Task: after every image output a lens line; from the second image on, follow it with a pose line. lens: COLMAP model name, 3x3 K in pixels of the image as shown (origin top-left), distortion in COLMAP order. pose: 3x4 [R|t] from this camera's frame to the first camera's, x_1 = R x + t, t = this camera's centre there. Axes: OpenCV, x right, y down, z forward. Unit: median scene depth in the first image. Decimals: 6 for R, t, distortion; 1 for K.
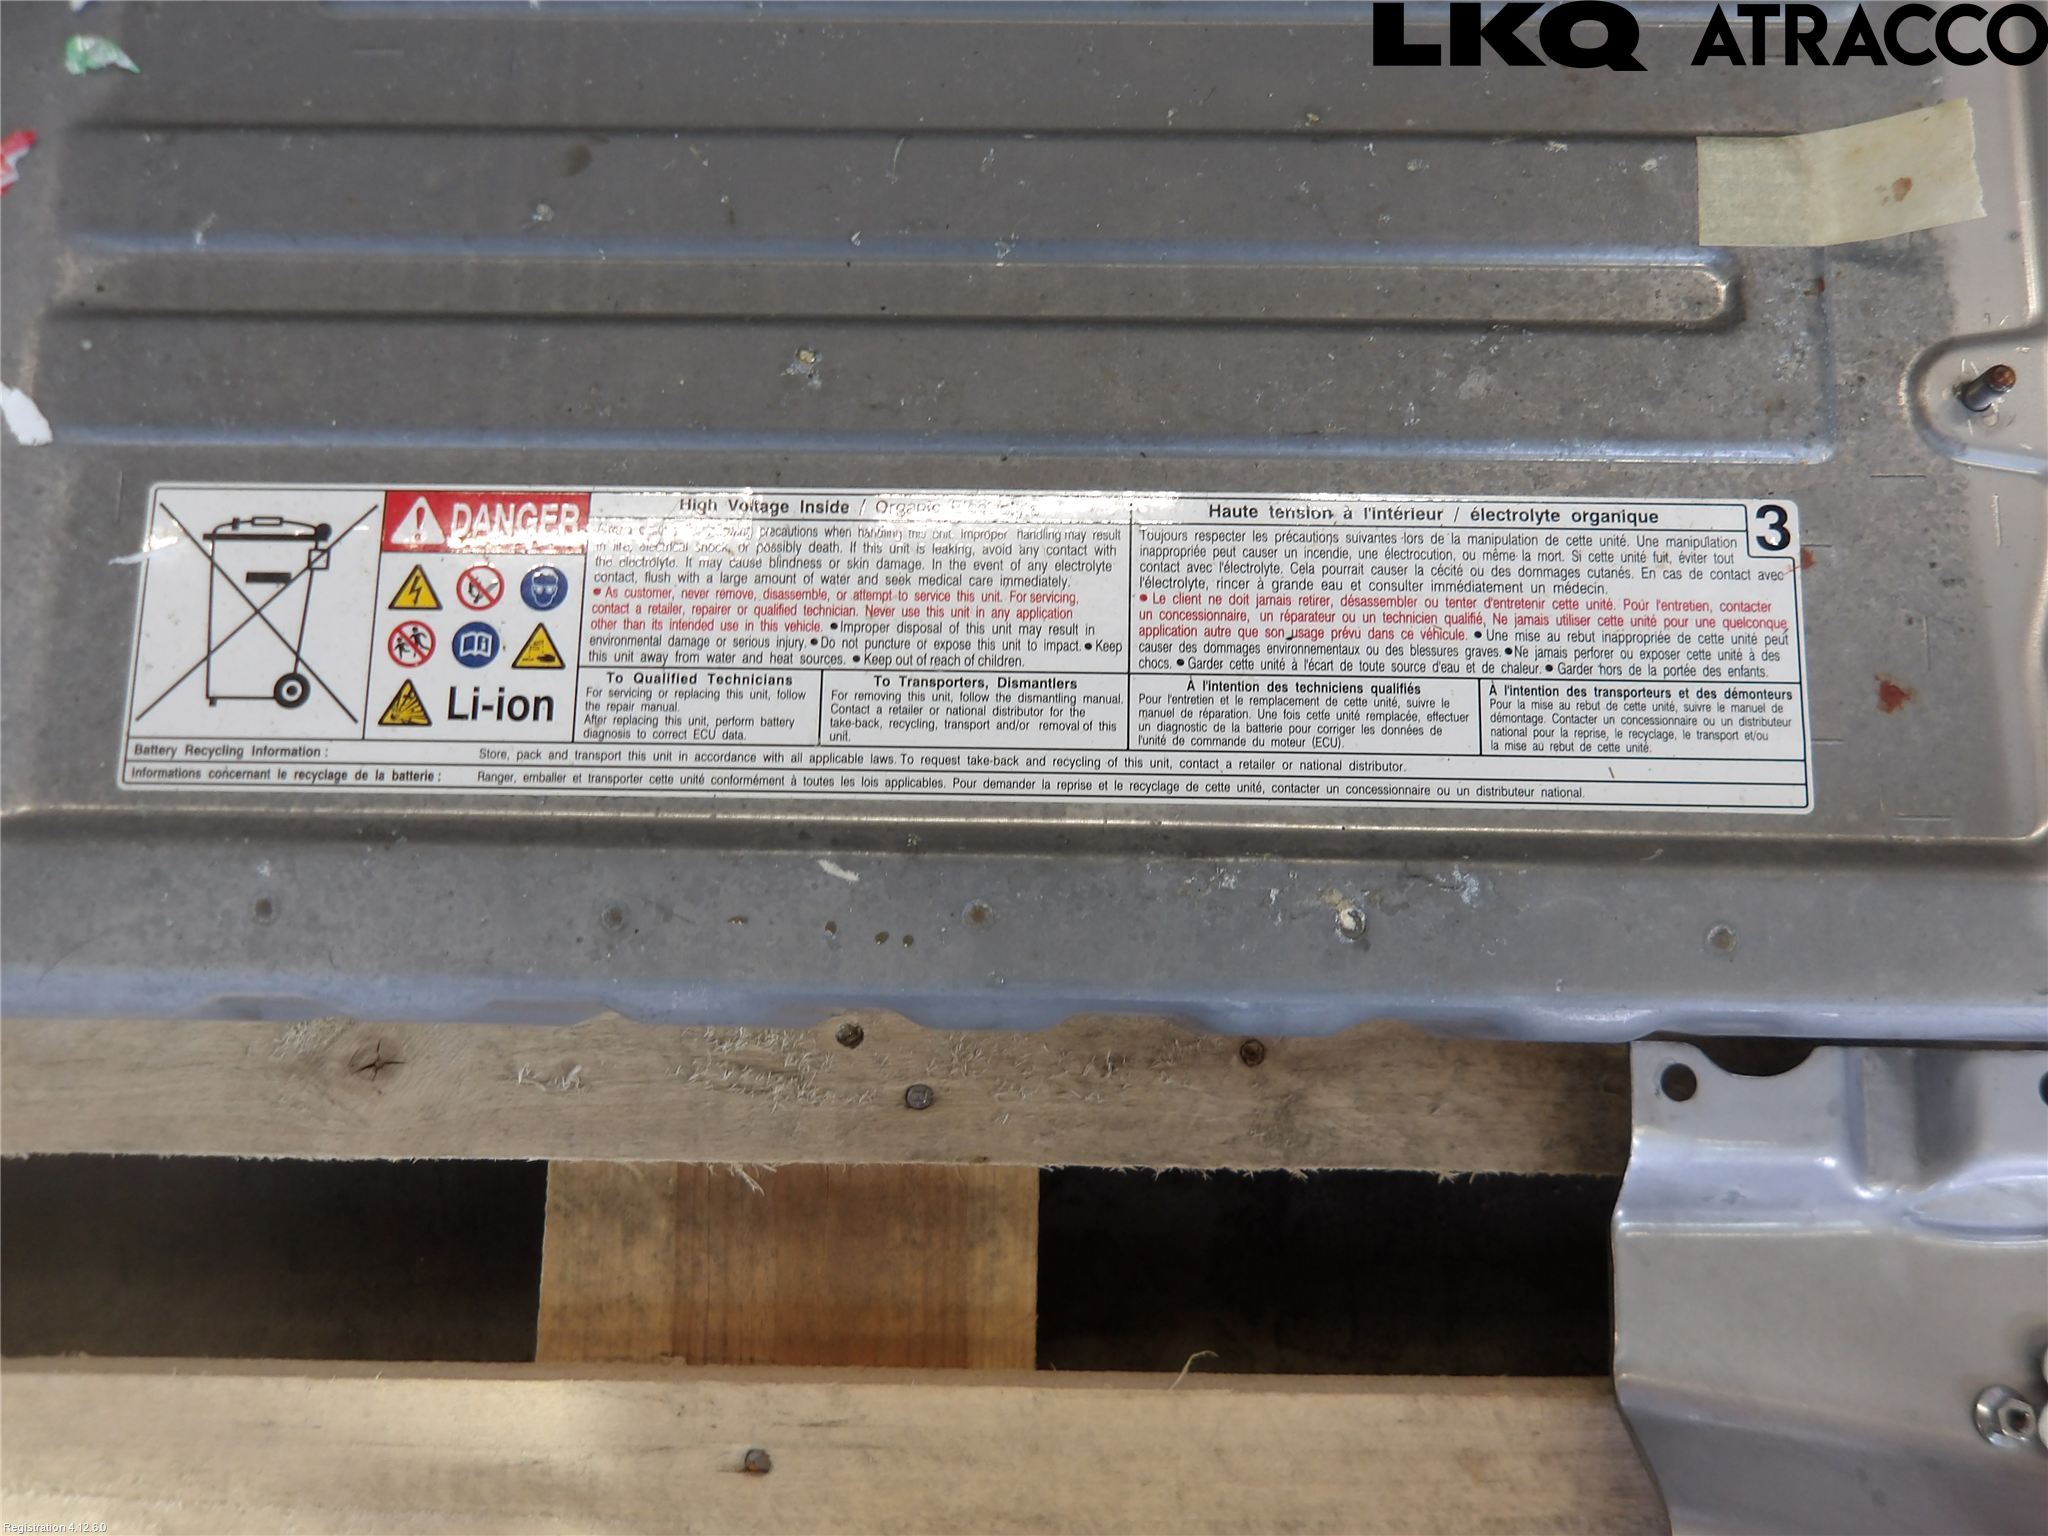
lens RADIAL K [[1626.1, 0, 1043.8], [0, 1626.1, 723.0], [0, 0, 1]] dist [0.005498, 0.010887]
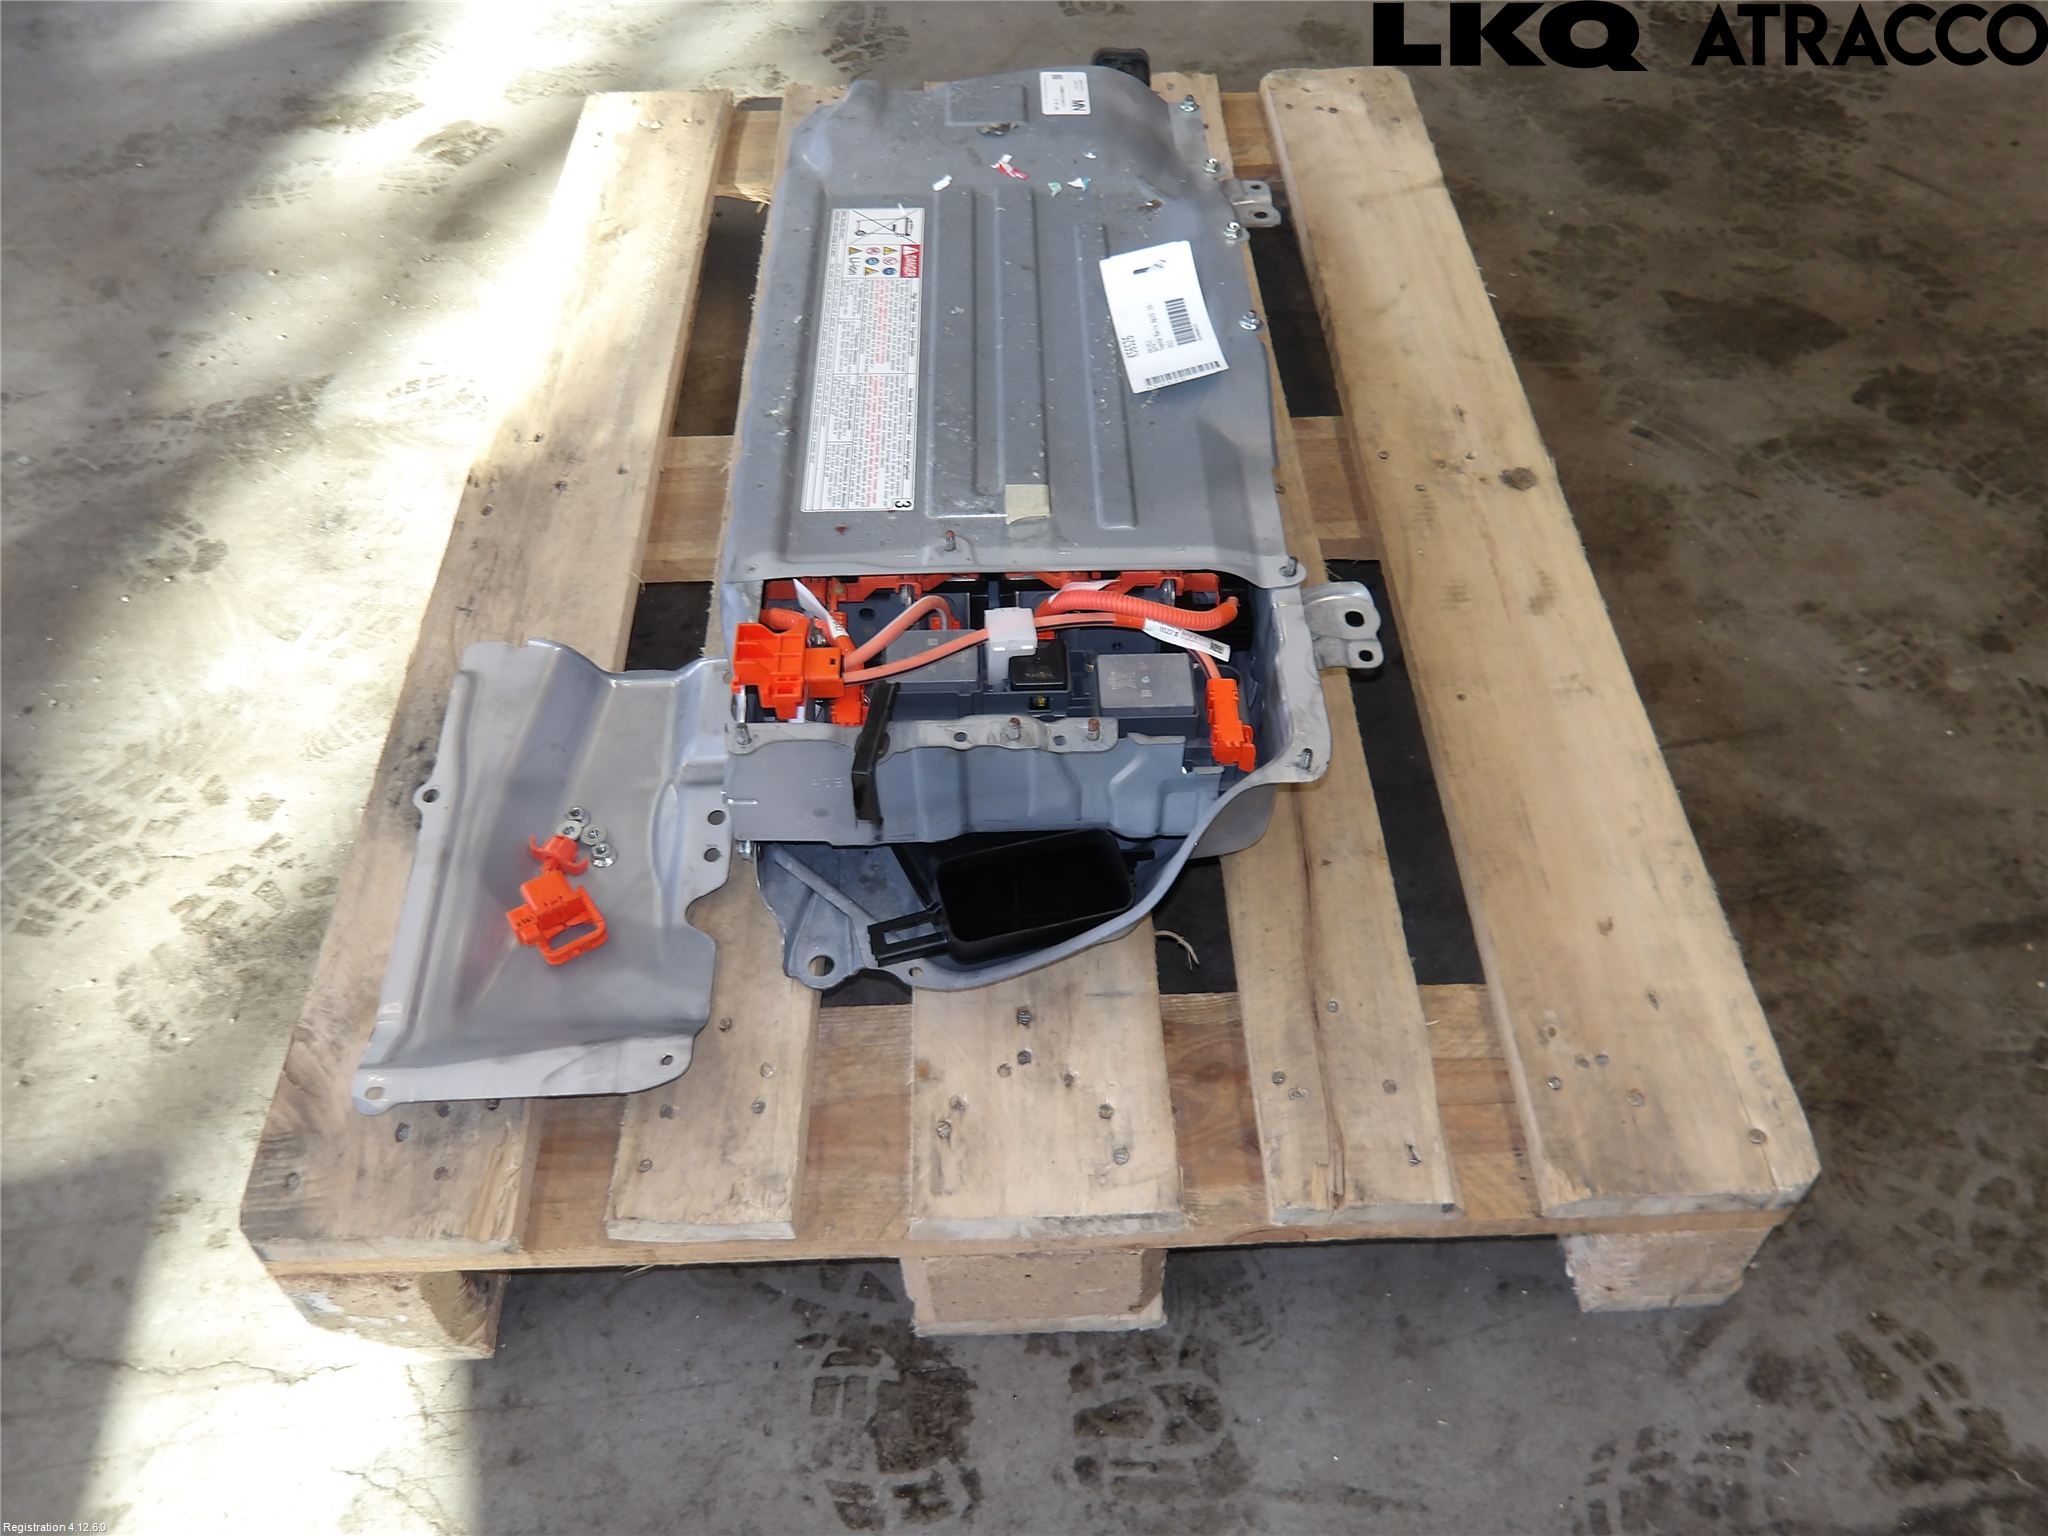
lens RADIAL K [[1651.8, 0, 1047.5], [0, 1651.8, 762.6], [0, 0, 1]] dist [0.007456, -0.001645]
pose [[0.049894, 0.756903, -0.651620, 2.693905], [-0.985635, 0.142719, 0.090309, -0.568304], [0.161353, 0.637753, 0.753151, -0.860546]]
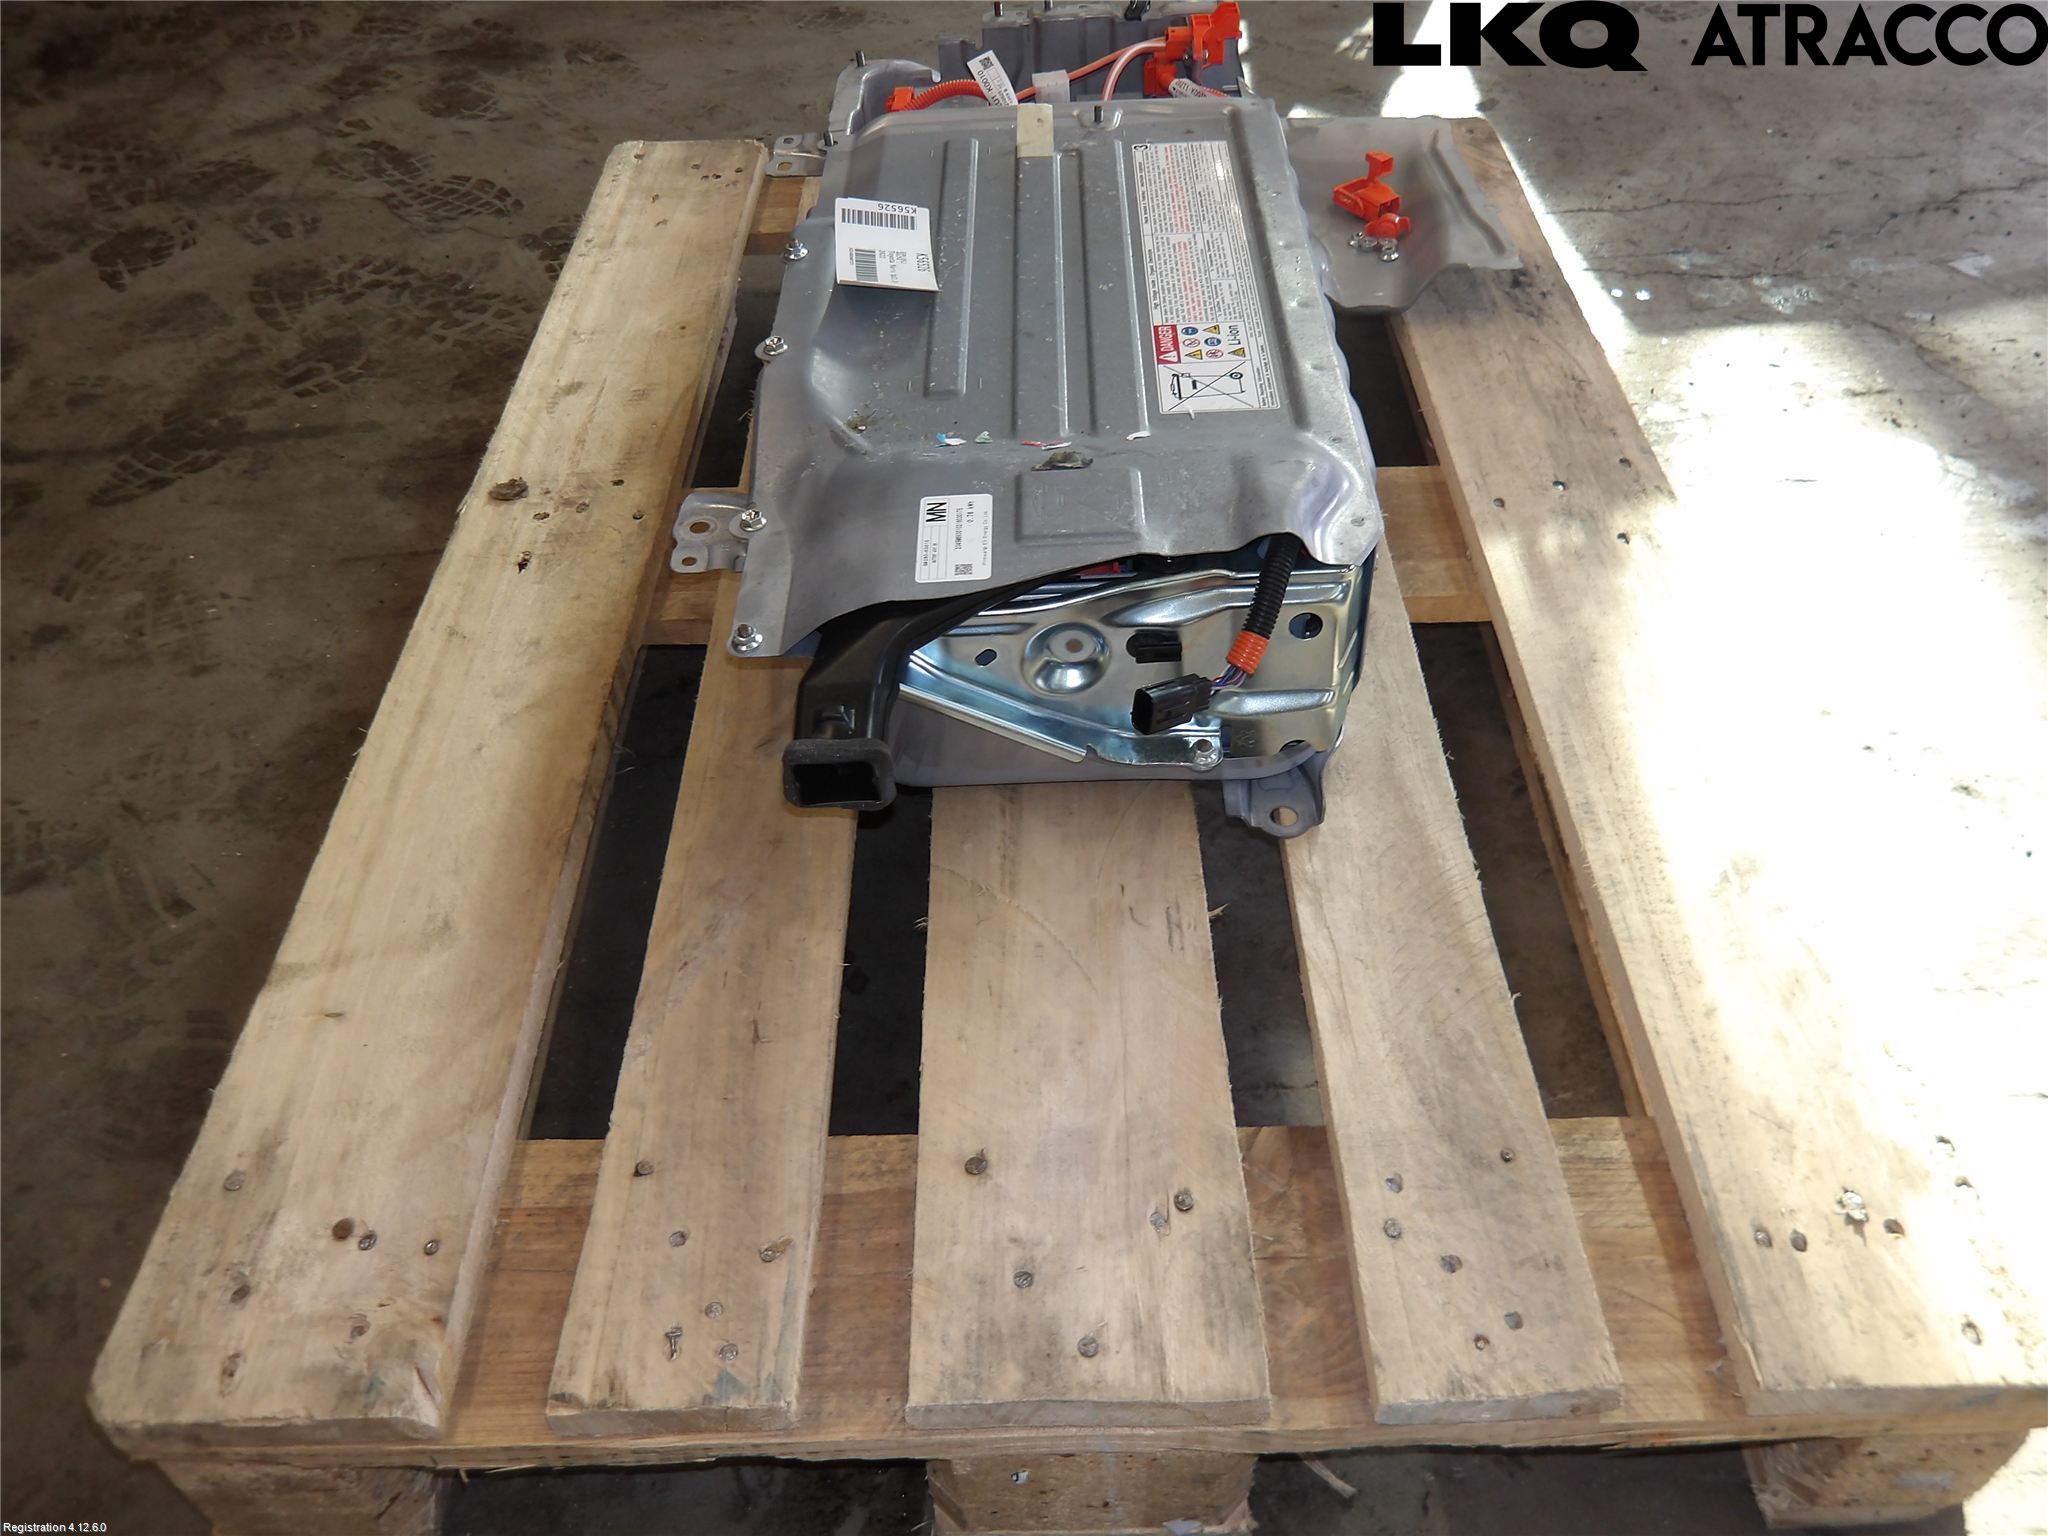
lens RADIAL K [[1651.8, 0, 1047.5], [0, 1651.8, 762.6], [0, 0, 1]] dist [0.007456, -0.001645]
pose [[-0.026820, -0.678242, 0.734349, -2.930366], [0.991920, 0.073066, 0.103710, -0.573989], [-0.123997, 0.731197, 0.670803, -0.345411]]
